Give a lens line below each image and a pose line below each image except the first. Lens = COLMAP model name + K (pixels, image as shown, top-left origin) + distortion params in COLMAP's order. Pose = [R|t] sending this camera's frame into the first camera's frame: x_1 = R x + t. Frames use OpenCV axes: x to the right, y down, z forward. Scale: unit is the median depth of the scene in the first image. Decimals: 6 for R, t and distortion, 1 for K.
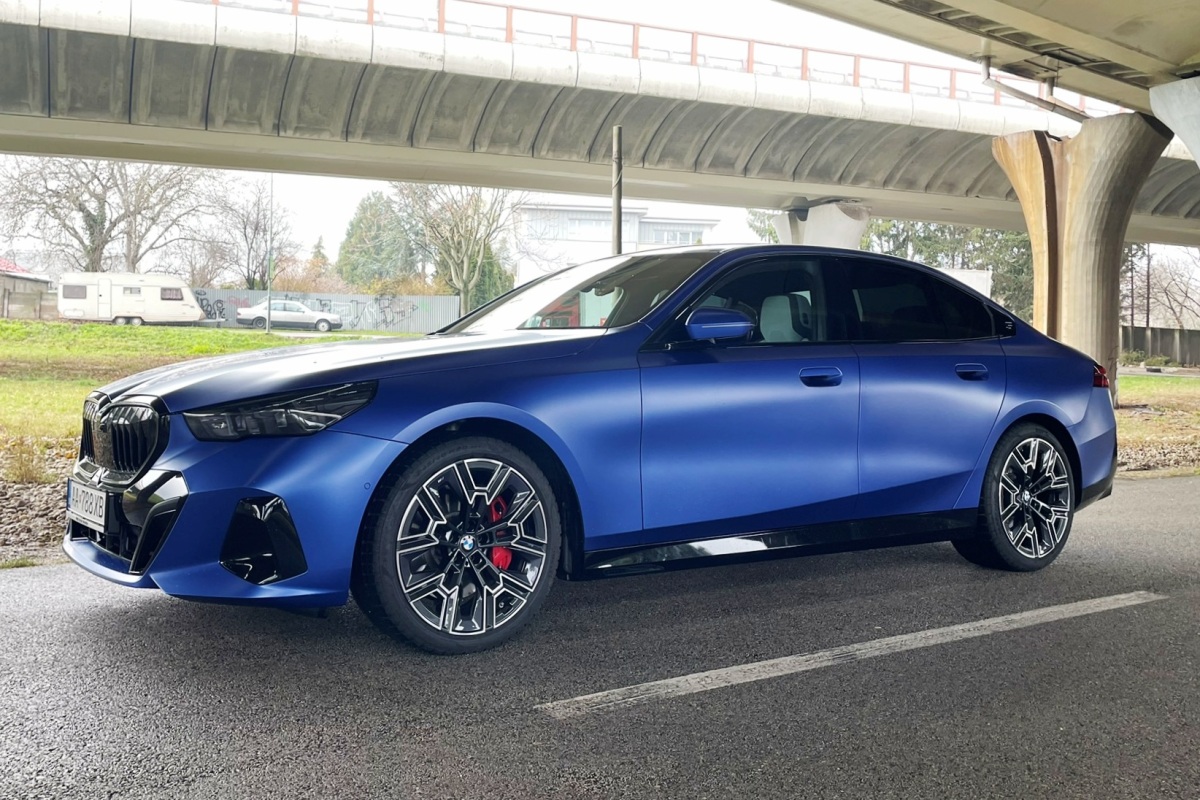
lens RADIAL K [[900.8, 0, 600.0], [0, 900.8, 400.0], [0, 0, 1]] dist [0.002426, 0.000327]
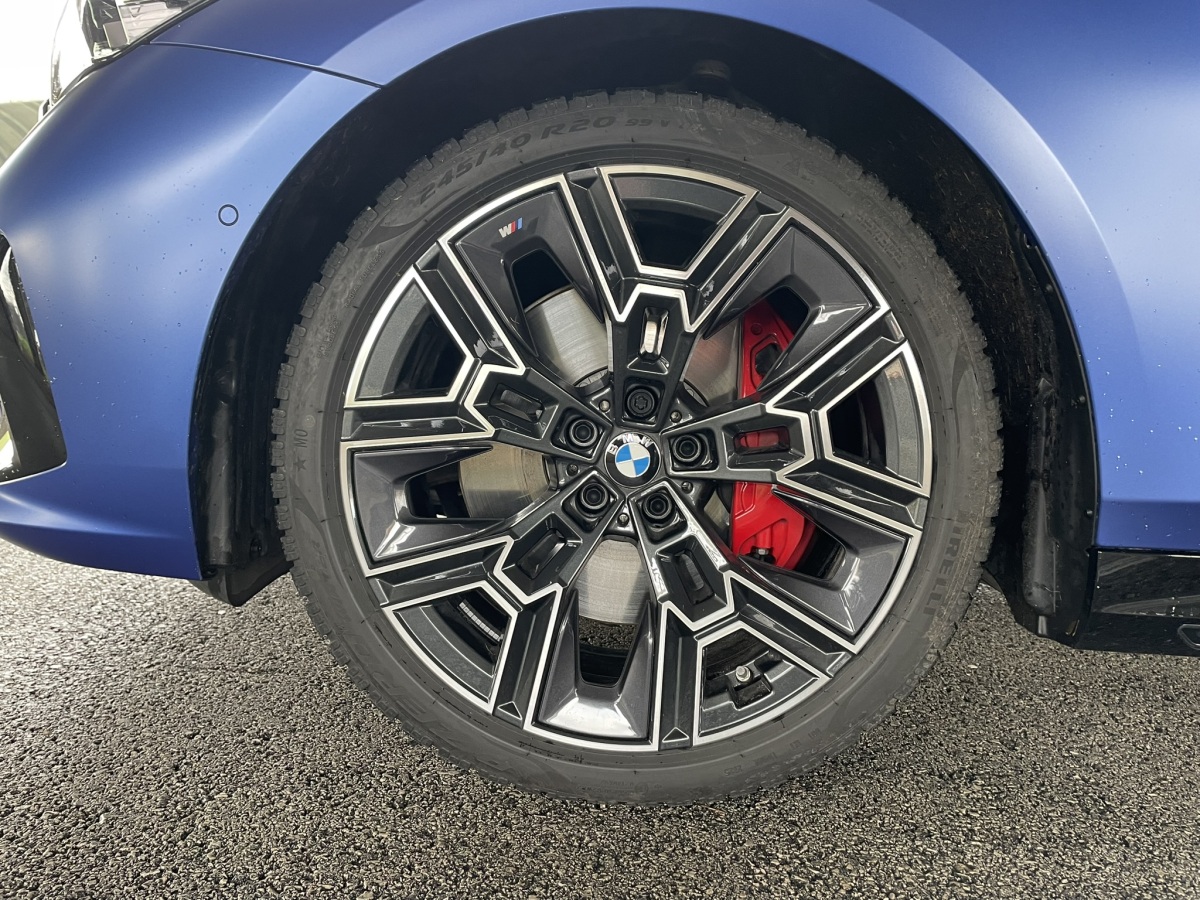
lens RADIAL K [[902.6, 0, 600.0], [0, 902.6, 450.0], [0, 0, 1]] dist [0.082229, -0.104193]
pose [[0.776492, 0.082294, -0.624730, 0.040716], [-0.036333, 0.995633, 0.085994, 0.130681], [0.629079, -0.044076, 0.776091, 0.753660]]
